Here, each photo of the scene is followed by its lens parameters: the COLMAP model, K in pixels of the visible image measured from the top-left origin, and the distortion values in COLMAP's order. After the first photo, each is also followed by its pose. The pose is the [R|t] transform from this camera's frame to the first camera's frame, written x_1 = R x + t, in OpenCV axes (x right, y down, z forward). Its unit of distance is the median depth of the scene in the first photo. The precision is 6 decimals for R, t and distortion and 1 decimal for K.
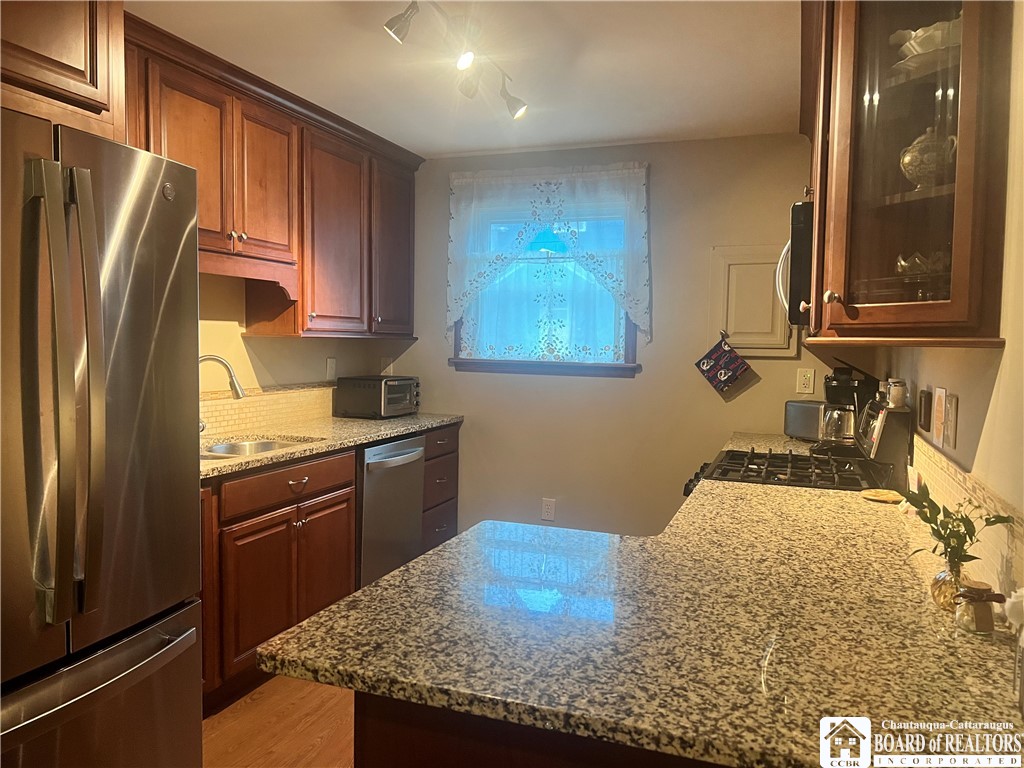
lens RADIAL K [[763.2, 0, 511.7], [0, 763.2, 383.3], [0, 0, 1]] dist [0.027731, -0.034831]
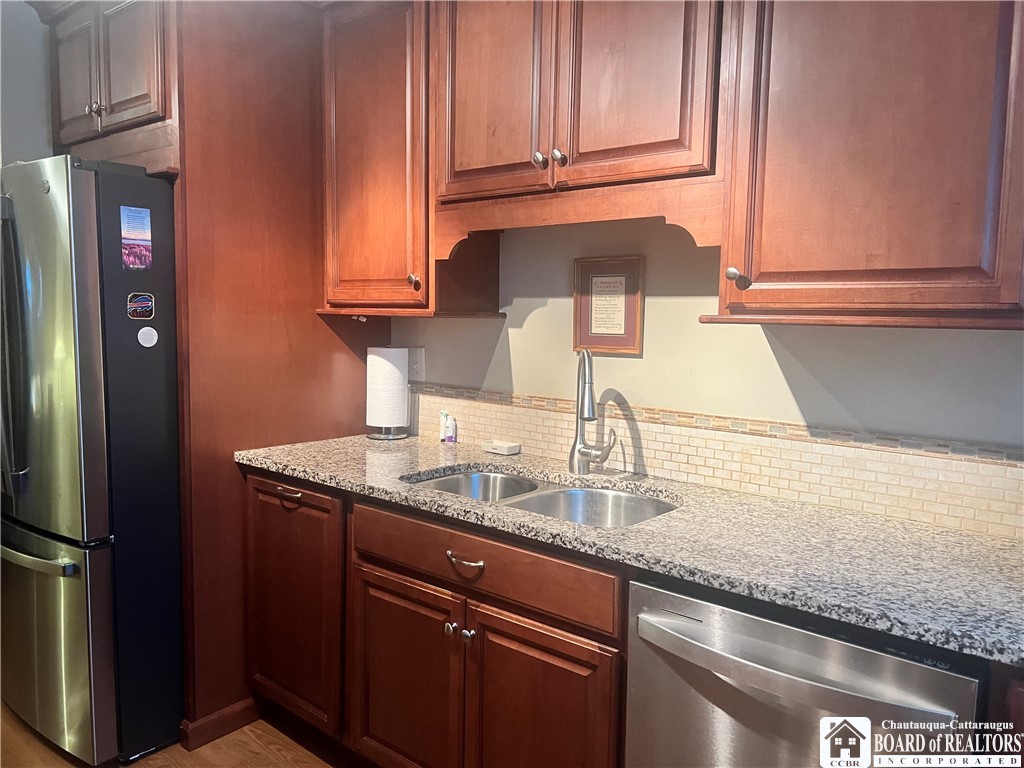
lens RADIAL K [[763.2, 0, 511.5], [0, 763.2, 387.1], [0, 0, 1]] dist [0.027731, -0.034831]
pose [[-0.333064, 0.064418, -0.940701, 0.250185], [-0.080226, 0.992110, 0.096343, -0.062867], [0.939485, 0.107557, -0.325268, 1.171143]]
